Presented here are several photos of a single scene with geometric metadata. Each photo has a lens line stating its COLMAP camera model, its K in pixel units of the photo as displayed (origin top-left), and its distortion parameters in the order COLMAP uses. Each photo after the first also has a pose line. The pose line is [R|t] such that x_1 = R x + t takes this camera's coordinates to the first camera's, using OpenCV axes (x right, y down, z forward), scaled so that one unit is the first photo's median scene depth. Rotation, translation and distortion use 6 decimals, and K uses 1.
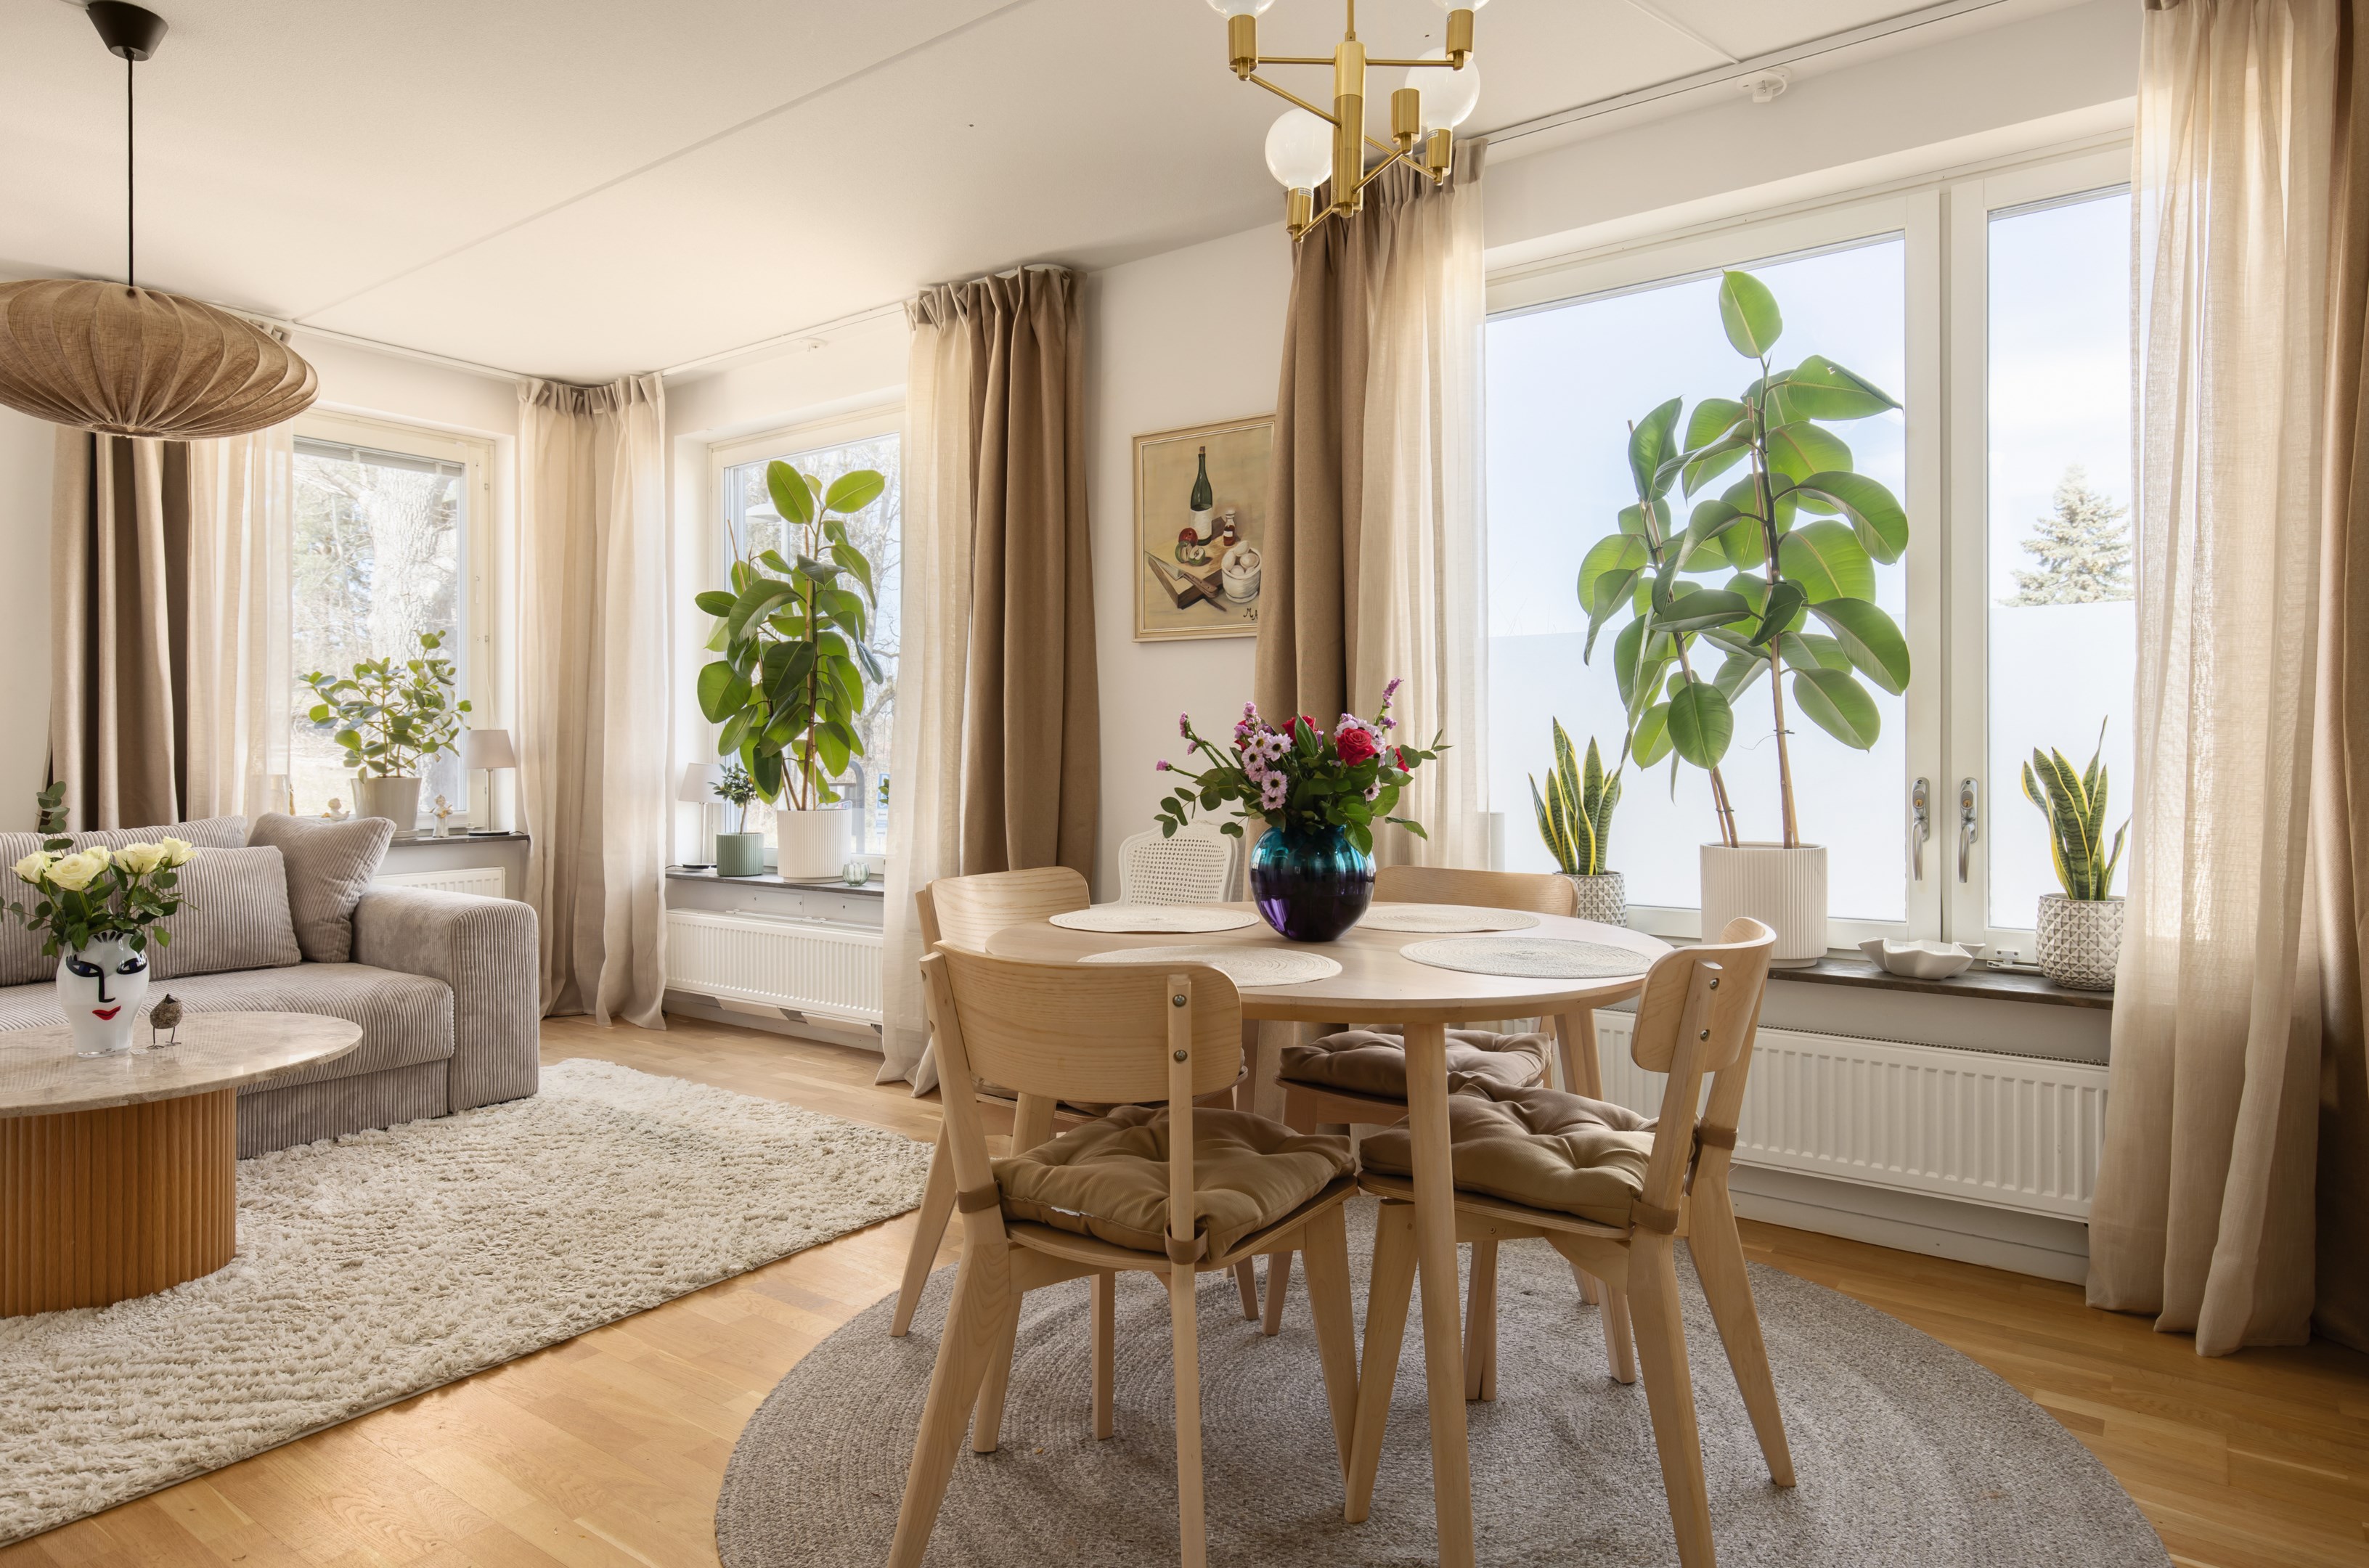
lens RADIAL K [[1402.2, 0, 1175.2], [0, 1402.2, 747.0], [0, 0, 1]] dist [0.005441, 0.001523]
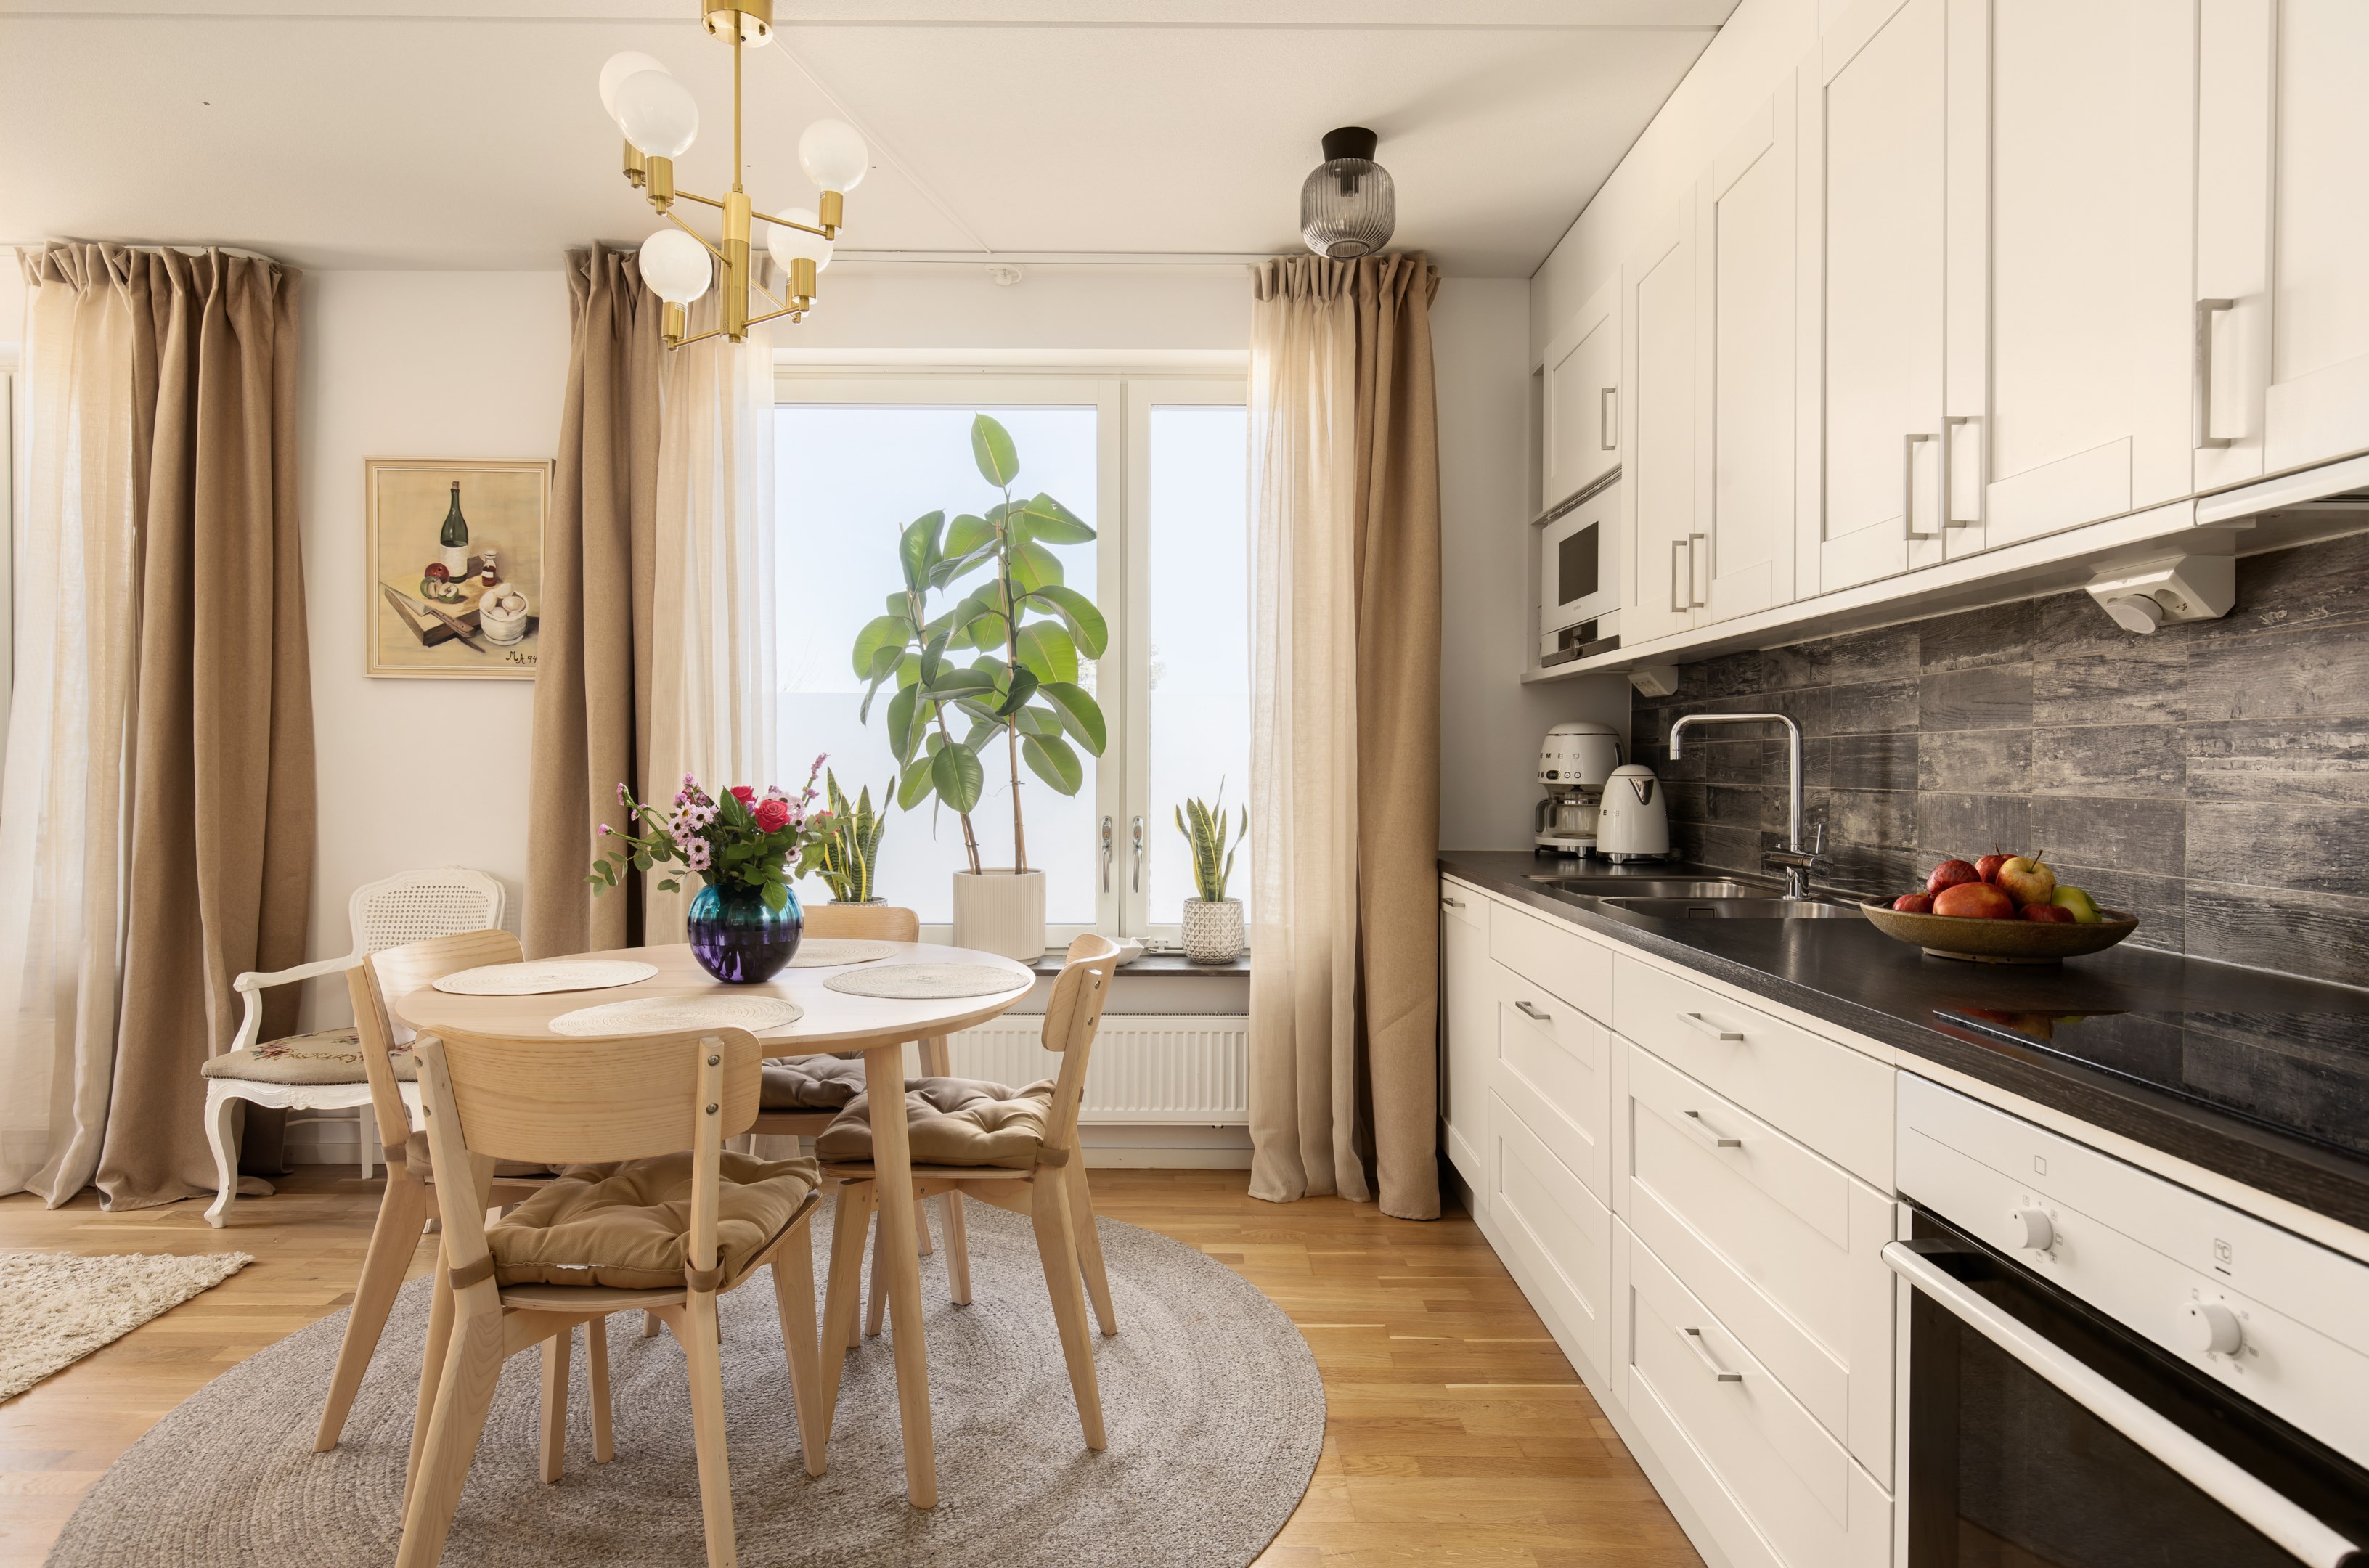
lens RADIAL K [[1322.2, 0, 1192.2], [0, 1322.2, 766.7], [0, 0, 1]] dist [0.002421, -0.000583]
pose [[0.795531, -0.000019, 0.605913, -0.129989], [-0.008007, 0.999912, 0.010545, -0.029771], [-0.605860, -0.013240, 0.795461, -0.043310]]
